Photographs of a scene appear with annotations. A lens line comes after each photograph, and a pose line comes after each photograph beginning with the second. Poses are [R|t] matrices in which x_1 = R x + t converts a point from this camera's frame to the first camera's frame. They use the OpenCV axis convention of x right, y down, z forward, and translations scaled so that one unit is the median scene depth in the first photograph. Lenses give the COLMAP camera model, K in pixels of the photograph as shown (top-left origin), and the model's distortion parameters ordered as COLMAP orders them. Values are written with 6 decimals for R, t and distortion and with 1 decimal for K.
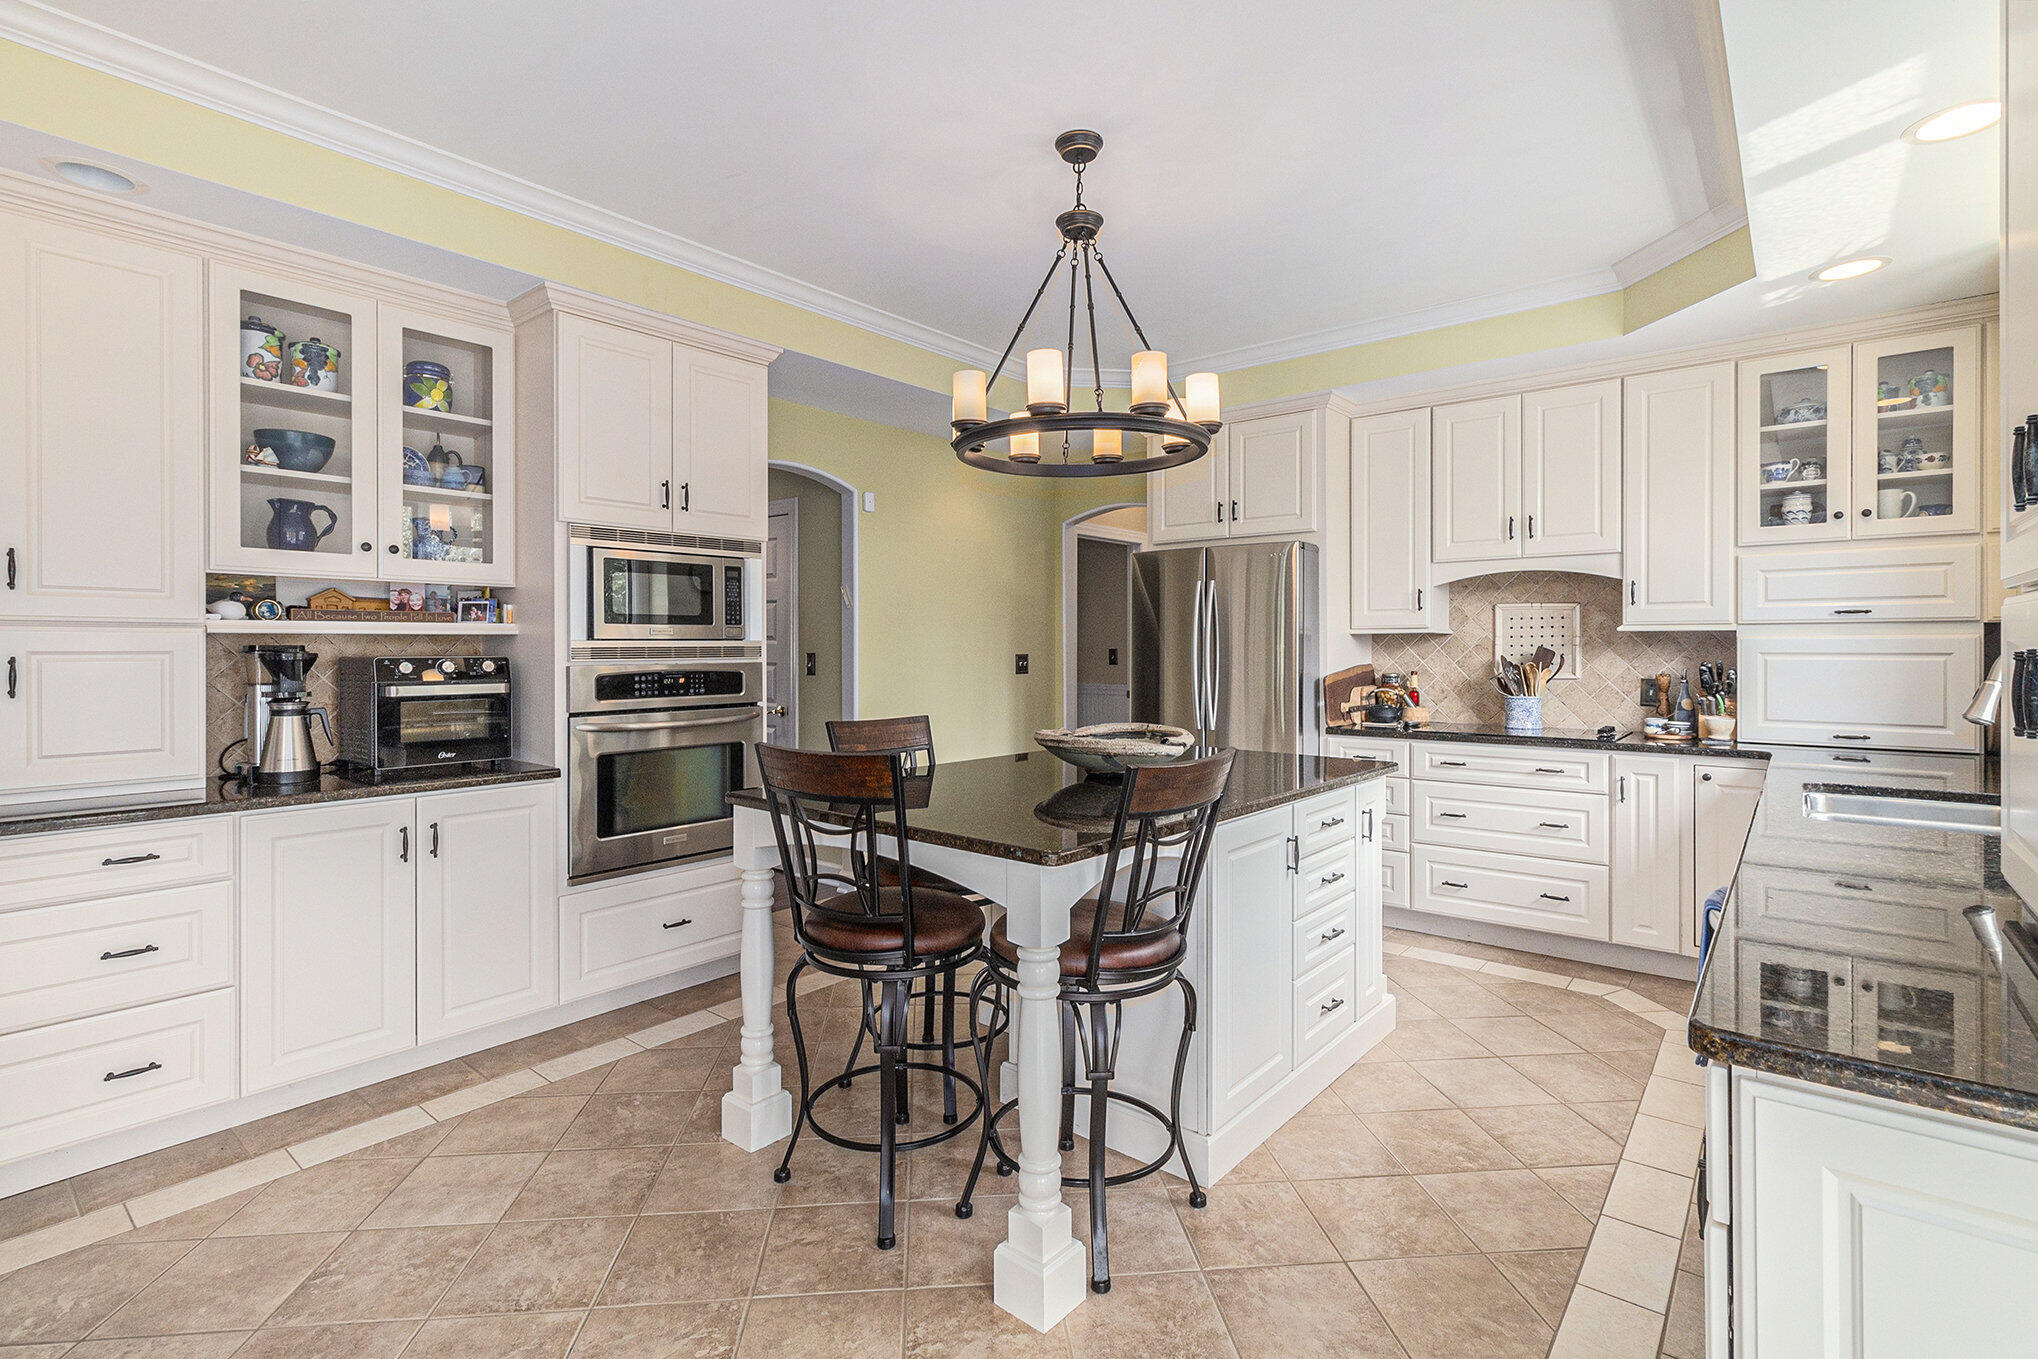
lens RADIAL K [[944.9, 0, 1017.6], [0, 944.9, 662.8], [0, 0, 1]] dist [-0.002804, -0.000587]
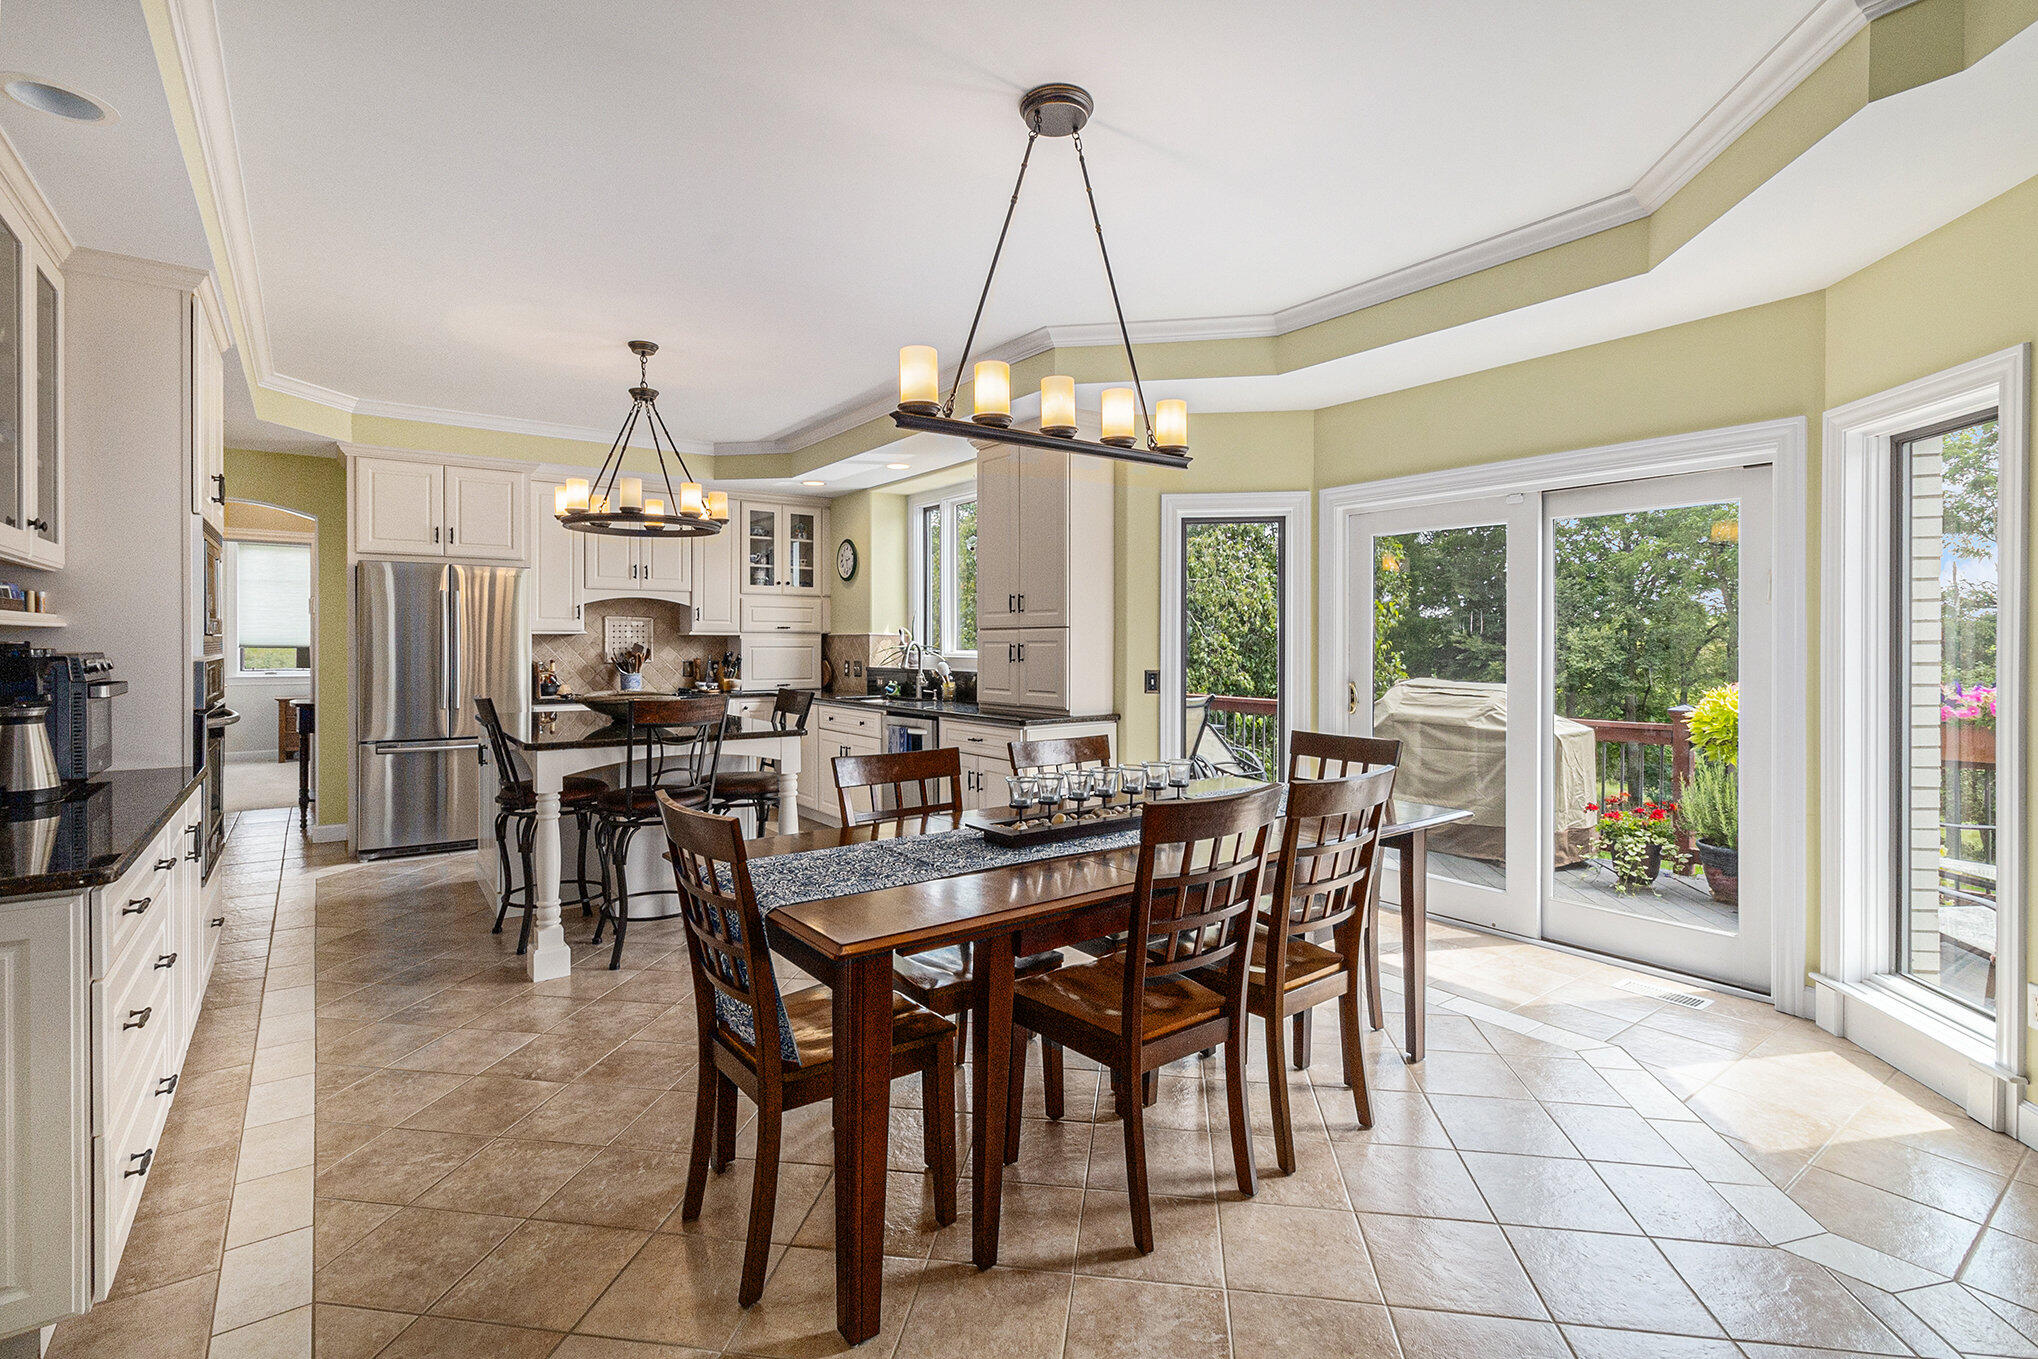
lens RADIAL K [[944.9, 0, 1018.2], [0, 944.9, 658.0], [0, 0, 1]] dist [-0.002804, -0.000587]
pose [[0.234004, -0.013336, 0.972144, -0.992651], [0.015877, 0.999825, 0.009894, 0.002561], [-0.972106, 0.013120, 0.234175, -0.039861]]
